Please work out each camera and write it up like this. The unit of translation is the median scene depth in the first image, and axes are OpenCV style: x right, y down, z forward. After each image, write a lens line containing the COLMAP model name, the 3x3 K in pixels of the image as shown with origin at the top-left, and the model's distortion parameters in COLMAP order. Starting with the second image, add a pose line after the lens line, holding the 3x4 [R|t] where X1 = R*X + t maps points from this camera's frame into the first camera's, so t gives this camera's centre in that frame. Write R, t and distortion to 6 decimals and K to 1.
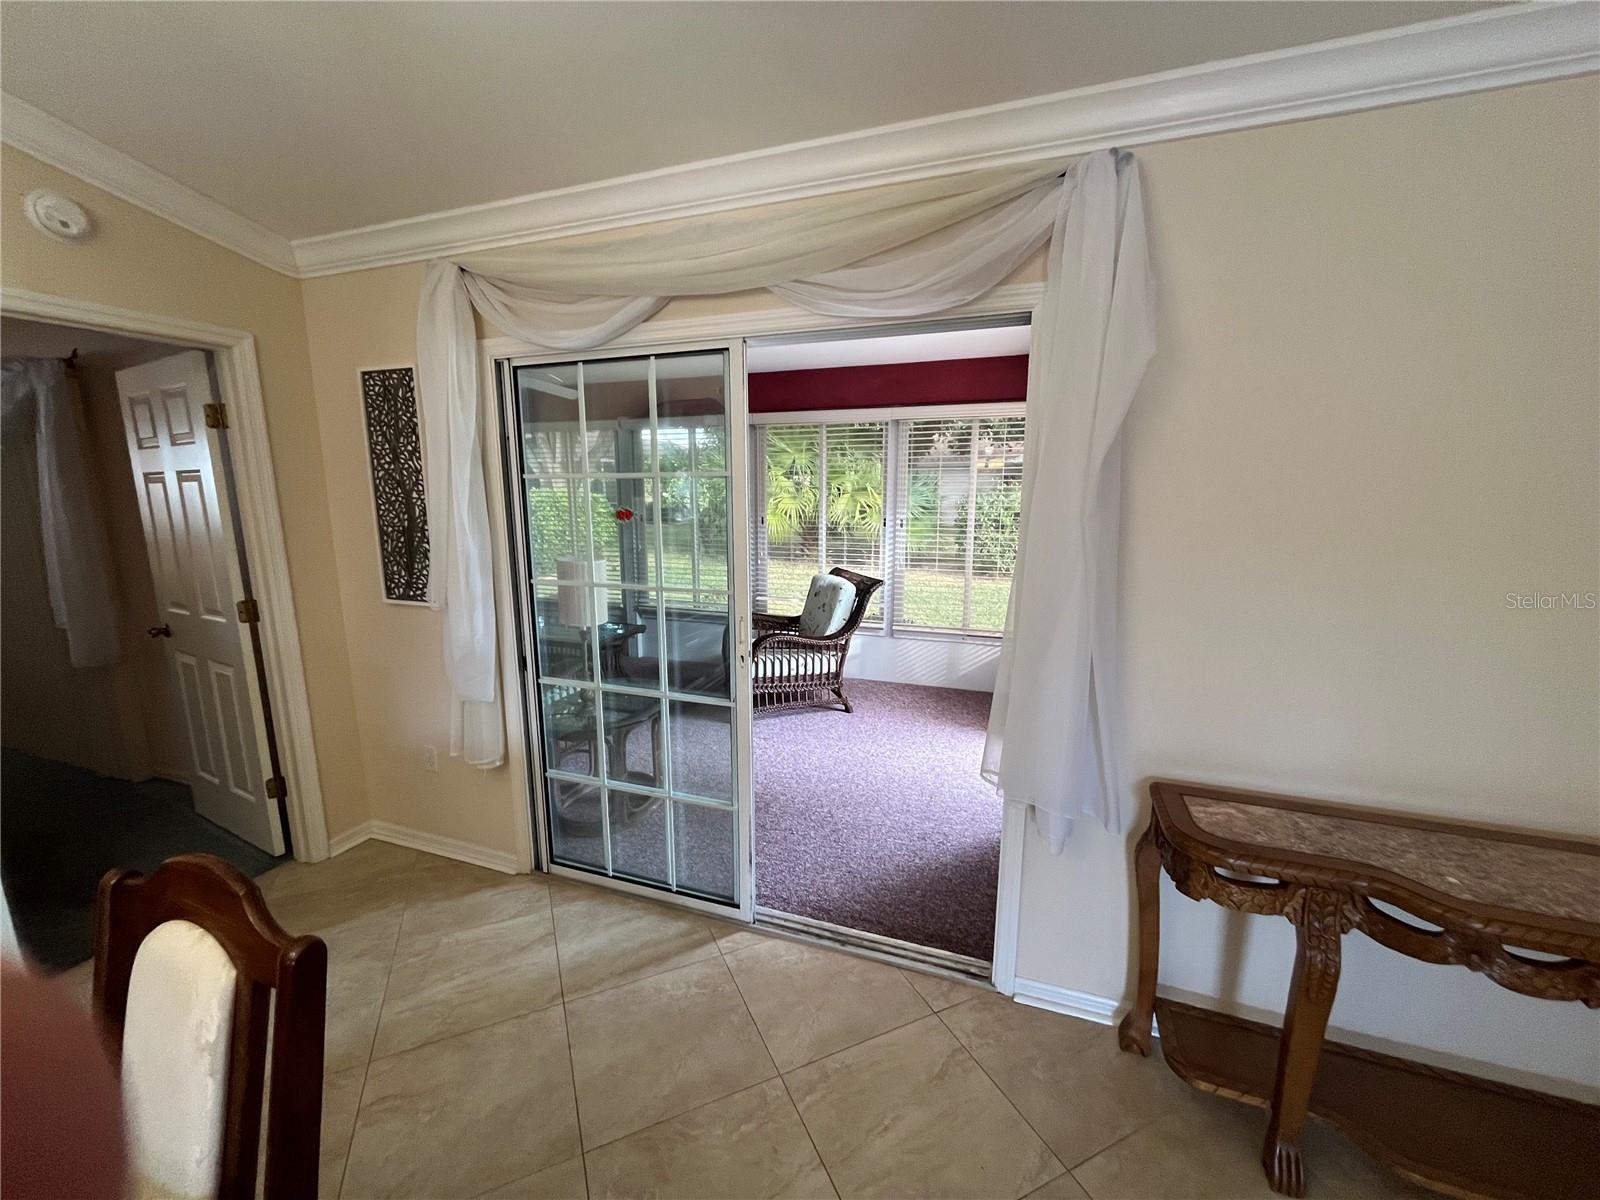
lens RADIAL K [[649.2, 0, 796.3], [0, 649.2, 591.9], [0, 0, 1]] dist [-0.002589, -0.000327]
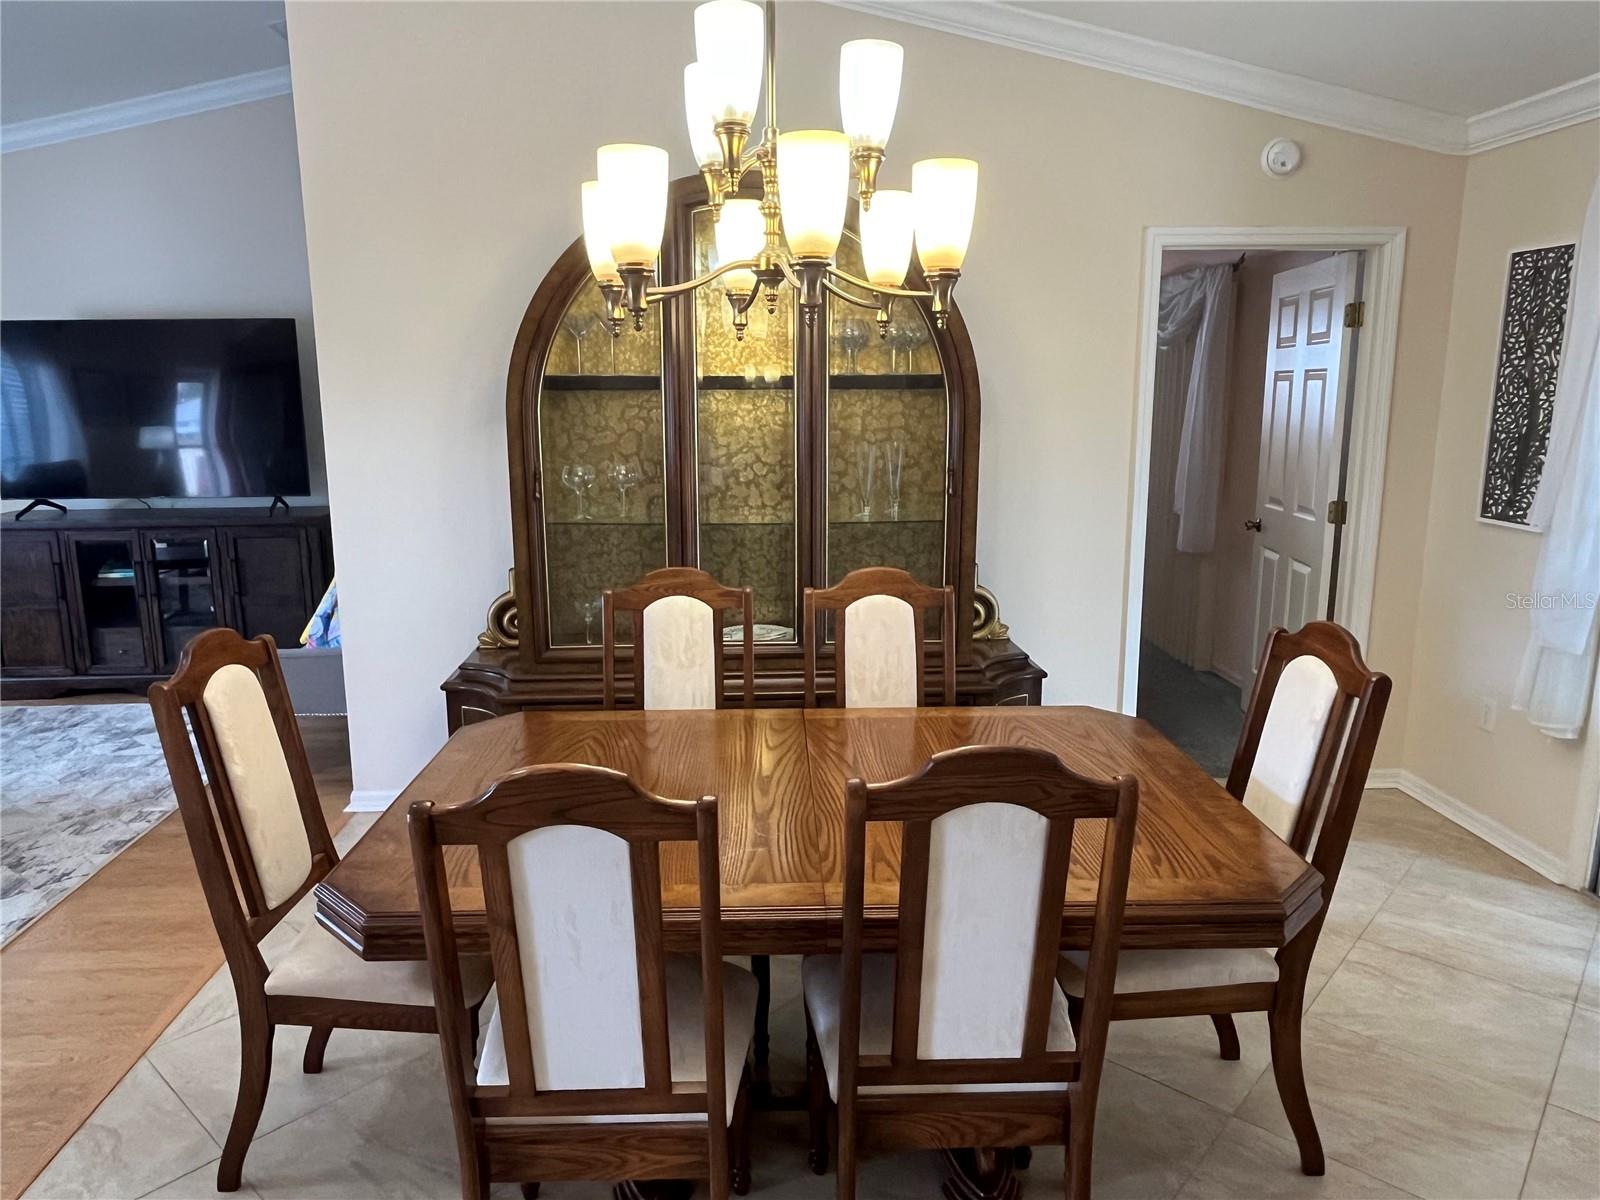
lens RADIAL K [[1028.6, 0, 784.9], [0, 1028.6, 600.2], [0, 0, 1]] dist [-0.000599, -0.004868]
pose [[0.389671, 0.190143, -0.901112, 0.275841], [-0.139875, 0.979322, 0.146160, 0.051934], [0.910270, 0.069089, 0.408210, -0.415282]]
